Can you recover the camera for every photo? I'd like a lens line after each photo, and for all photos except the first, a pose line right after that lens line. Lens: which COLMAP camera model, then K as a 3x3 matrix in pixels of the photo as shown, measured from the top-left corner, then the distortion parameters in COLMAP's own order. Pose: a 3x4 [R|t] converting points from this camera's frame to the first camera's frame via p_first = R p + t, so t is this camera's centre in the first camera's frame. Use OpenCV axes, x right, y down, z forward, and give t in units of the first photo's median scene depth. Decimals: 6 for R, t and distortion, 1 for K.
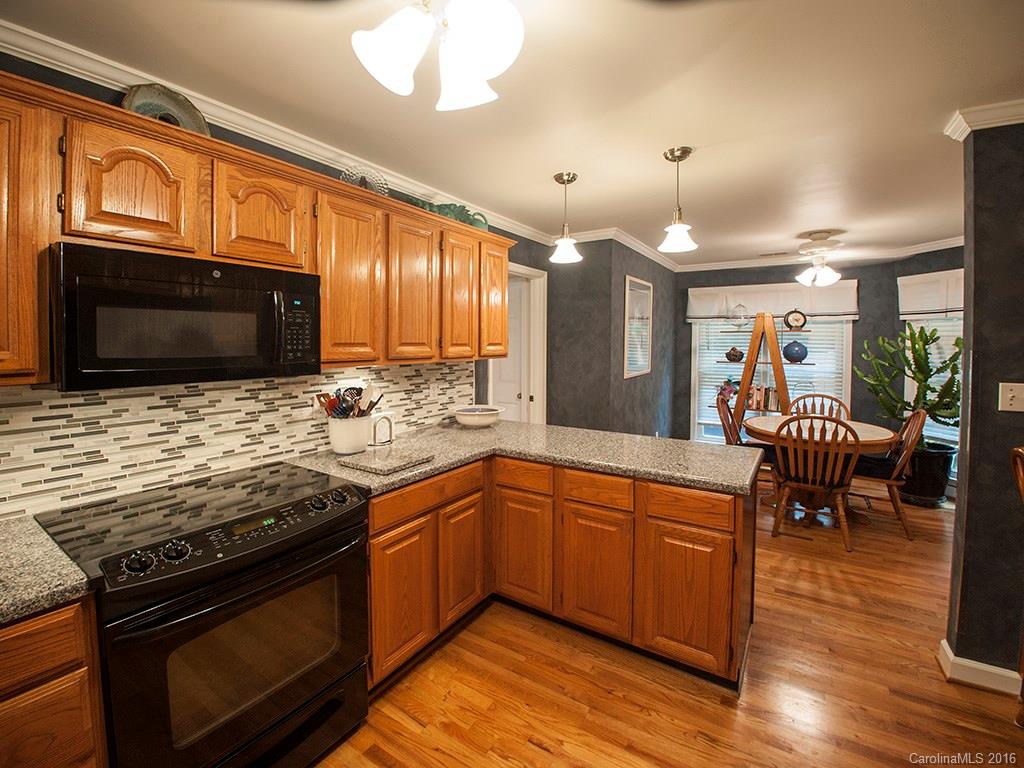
lens RADIAL K [[432.4, 0, 510.1], [0, 432.4, 352.7], [0, 0, 1]] dist [-0.021935, -0.005495]
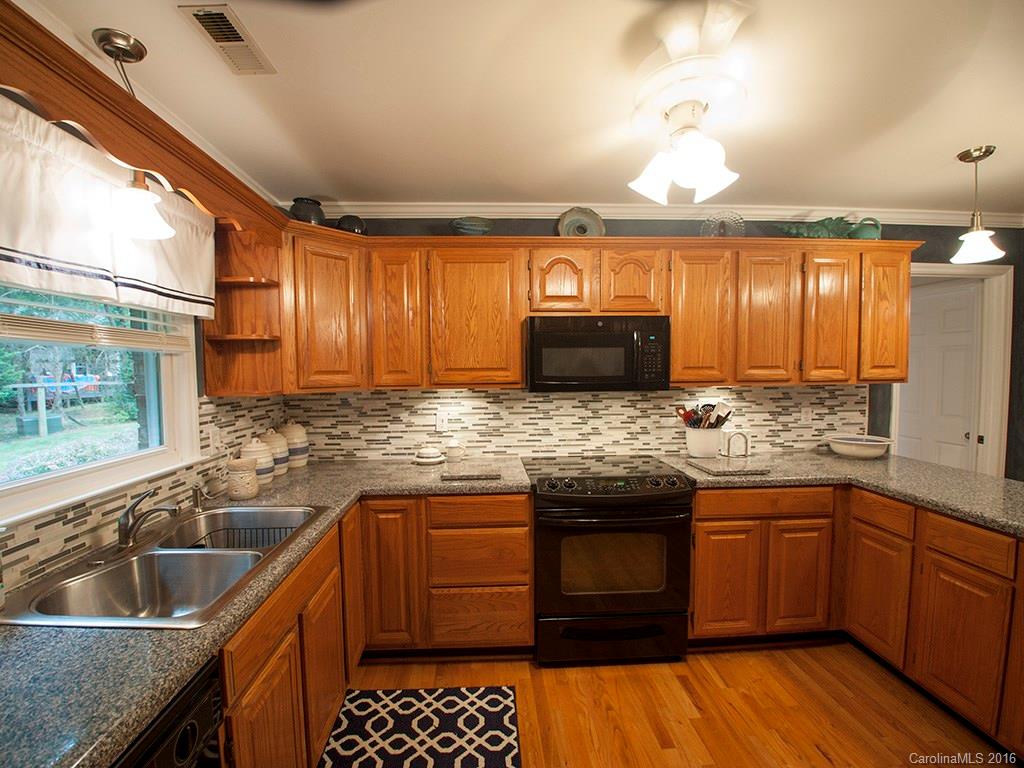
lens RADIAL K [[432.4, 0, 507.1], [0, 432.4, 392.4], [0, 0, 1]] dist [-0.021935, -0.005495]
pose [[0.580809, 0.037119, -0.813193, 0.273293], [-0.009111, 0.999194, 0.039102, 0.006975], [0.813989, -0.015302, 0.580679, -0.138584]]
